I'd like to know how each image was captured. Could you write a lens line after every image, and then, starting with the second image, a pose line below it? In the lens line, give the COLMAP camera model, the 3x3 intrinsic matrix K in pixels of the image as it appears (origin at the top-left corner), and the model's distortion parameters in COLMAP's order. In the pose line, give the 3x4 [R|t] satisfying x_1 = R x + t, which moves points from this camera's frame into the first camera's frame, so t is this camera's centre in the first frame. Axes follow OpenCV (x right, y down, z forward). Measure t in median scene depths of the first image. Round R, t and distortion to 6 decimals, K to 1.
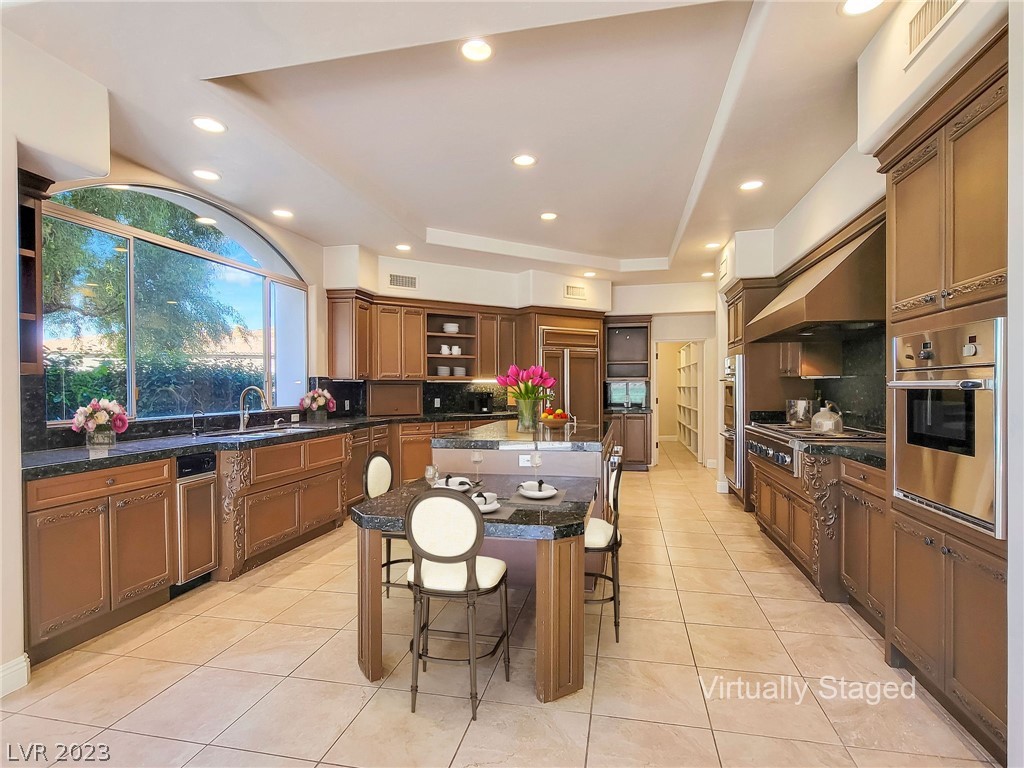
lens RADIAL K [[520.4, 0, 511.3], [0, 520.4, 386.8], [0, 0, 1]] dist [0.019981, 0.000287]
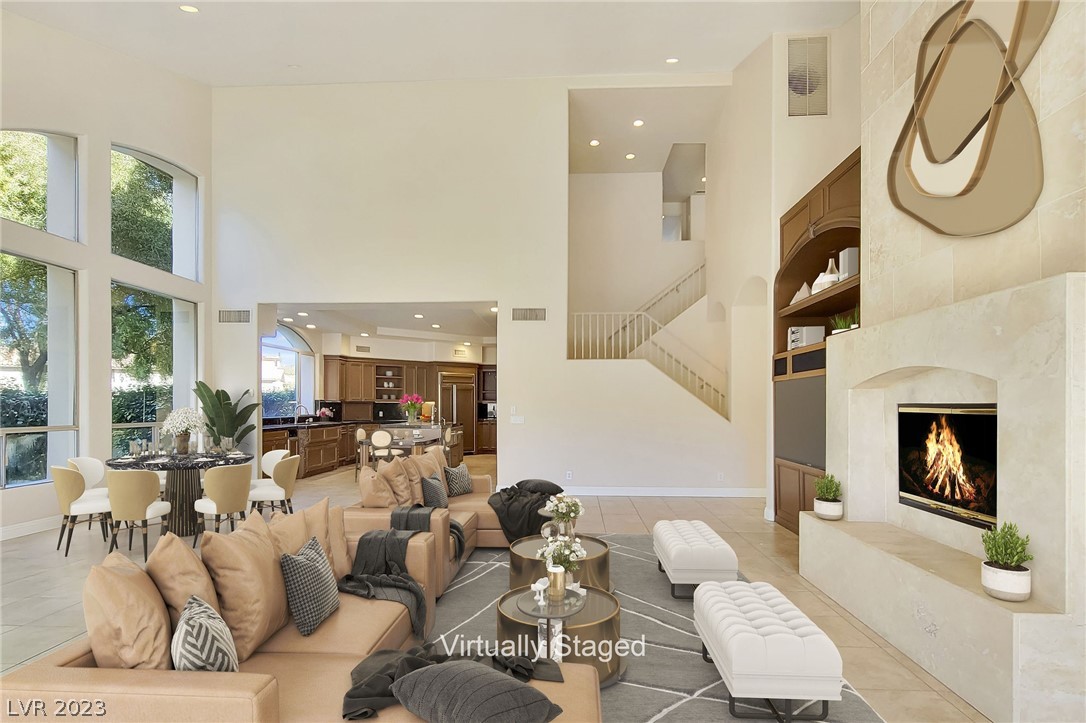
lens RADIAL K [[551.3, 0, 512.2], [0, 551.3, 406.2], [0, 0, 1]] dist [0.004689, 0.000878]
pose [[0.996054, 0.011663, 0.087982, 0.154876], [-0.012335, 0.999899, 0.007096, -0.016771], [-0.087891, -0.008154, 0.996097, -1.031337]]
